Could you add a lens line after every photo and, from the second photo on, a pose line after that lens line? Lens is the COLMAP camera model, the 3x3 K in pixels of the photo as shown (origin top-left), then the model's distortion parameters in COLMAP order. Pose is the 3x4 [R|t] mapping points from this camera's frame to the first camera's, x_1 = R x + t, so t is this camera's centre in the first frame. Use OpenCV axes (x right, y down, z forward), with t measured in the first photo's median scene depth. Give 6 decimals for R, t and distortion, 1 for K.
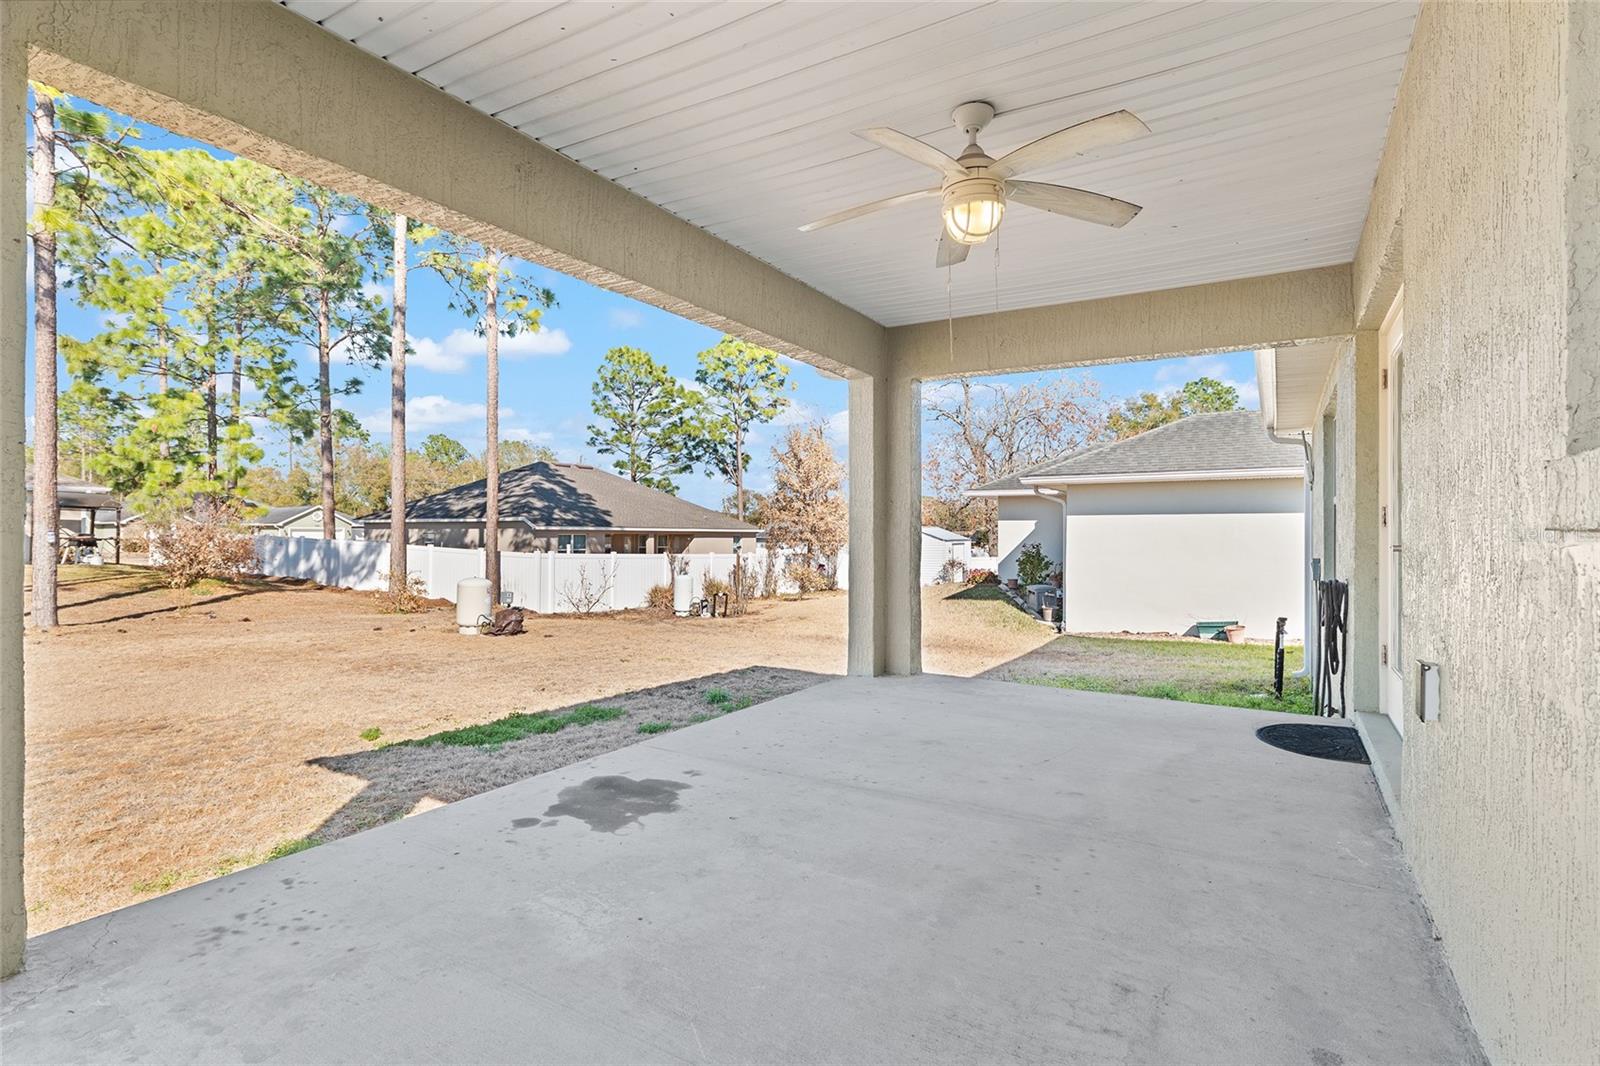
lens RADIAL K [[804.9, 0, 797.9], [0, 804.9, 526.0], [0, 0, 1]] dist [-0.000302, -0.000116]
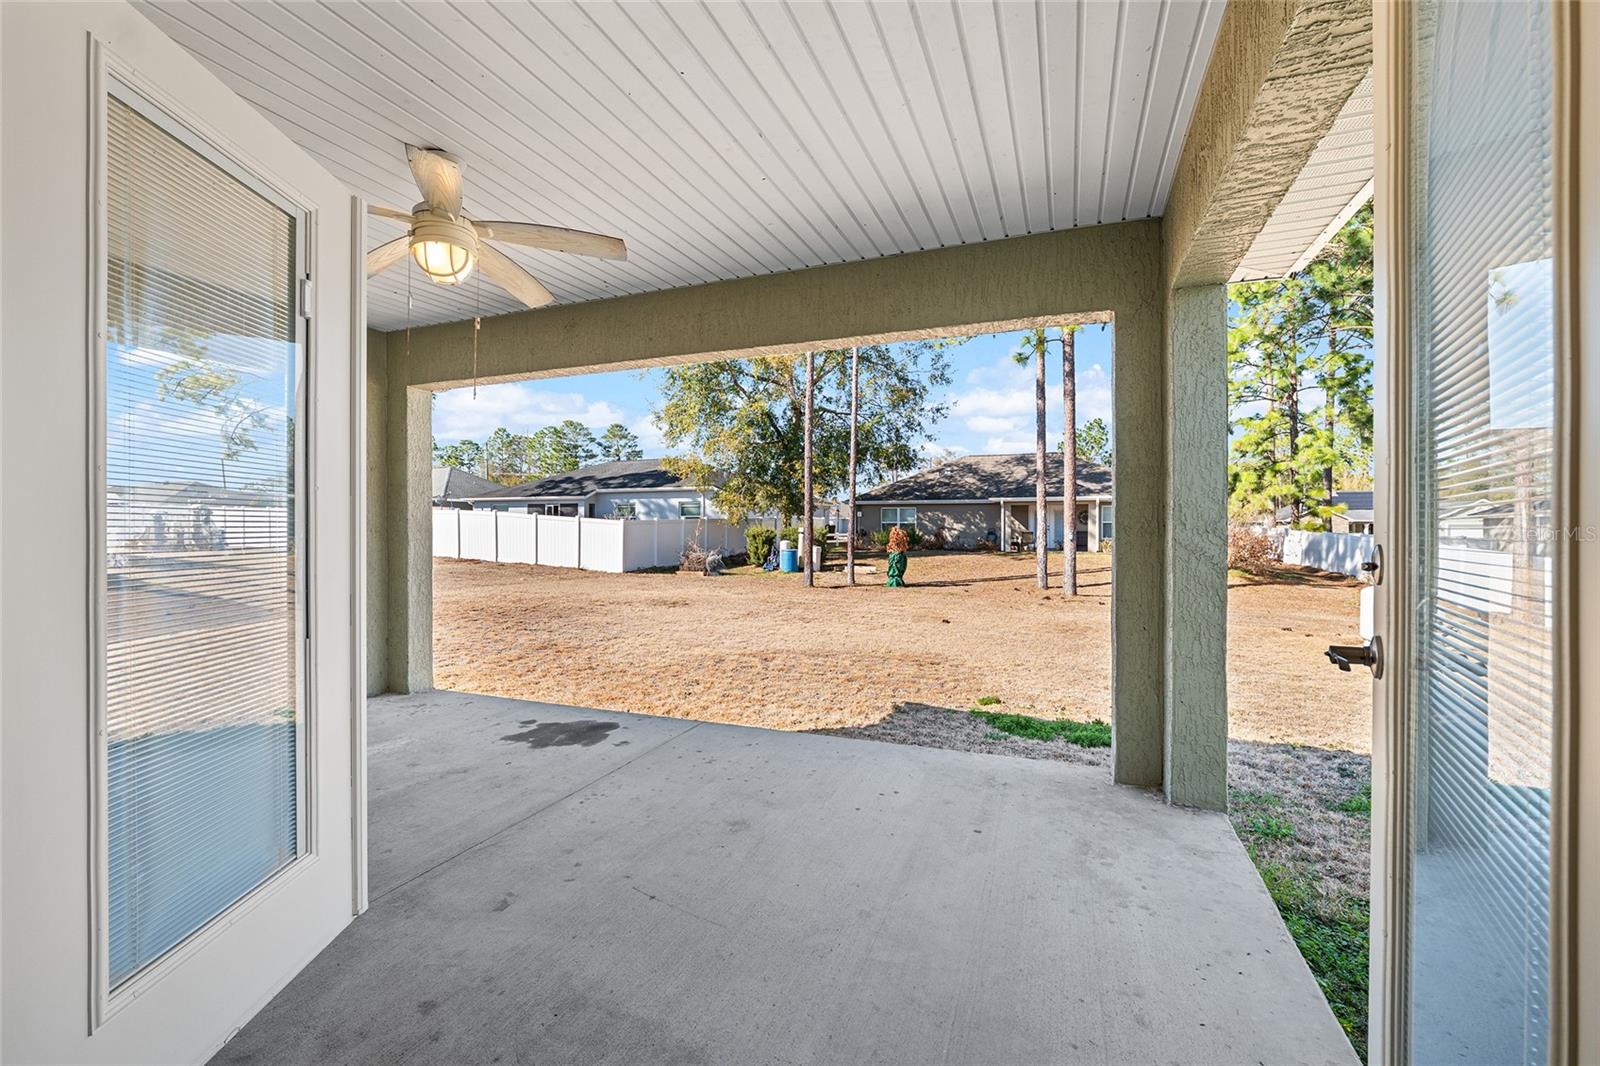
lens RADIAL K [[692.8, 0, 796.6], [0, 692.8, 536.3], [0, 0, 1]] dist [-0.005835, -0.000219]
pose [[0.160343, 0.010414, -0.987006, 1.026231], [0.010168, 0.999874, 0.012201, -0.027265], [0.987009, -0.011992, 0.160217, 1.159739]]
